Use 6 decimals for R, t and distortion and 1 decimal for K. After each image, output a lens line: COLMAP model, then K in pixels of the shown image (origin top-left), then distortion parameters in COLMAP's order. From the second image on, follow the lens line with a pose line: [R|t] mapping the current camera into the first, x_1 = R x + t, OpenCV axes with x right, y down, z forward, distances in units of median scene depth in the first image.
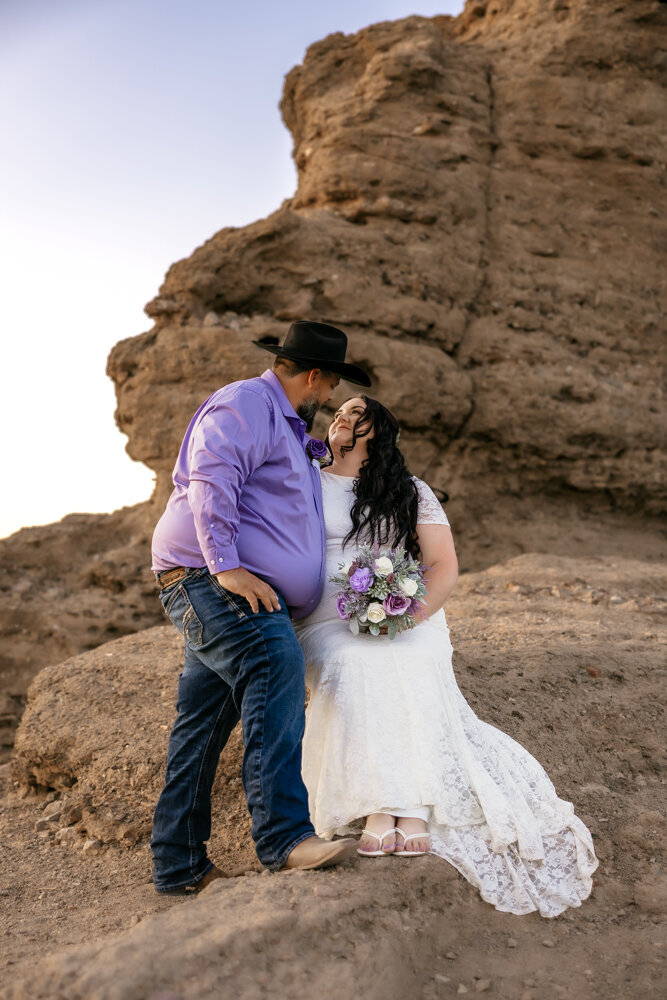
lens RADIAL K [[1236.9, 0, 333.5], [0, 1236.9, 500.0], [0, 0, 1]] dist [0.017007, 0.006555]
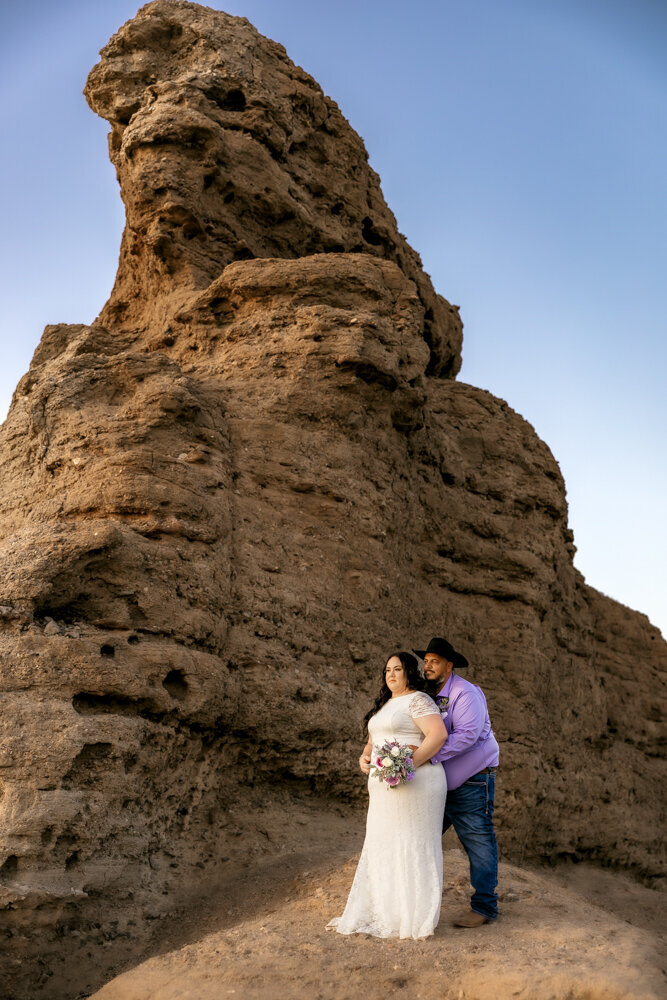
lens RADIAL K [[1236.9, 0, 333.5], [0, 1236.9, 500.0], [0, 0, 1]] dist [0.017007, 0.006555]
pose [[0.853306, 0.093186, 0.513016, -0.389089], [-0.000339, 0.983999, -0.178173, -0.058248], [-0.521410, 0.151863, 0.839684, -0.013020]]
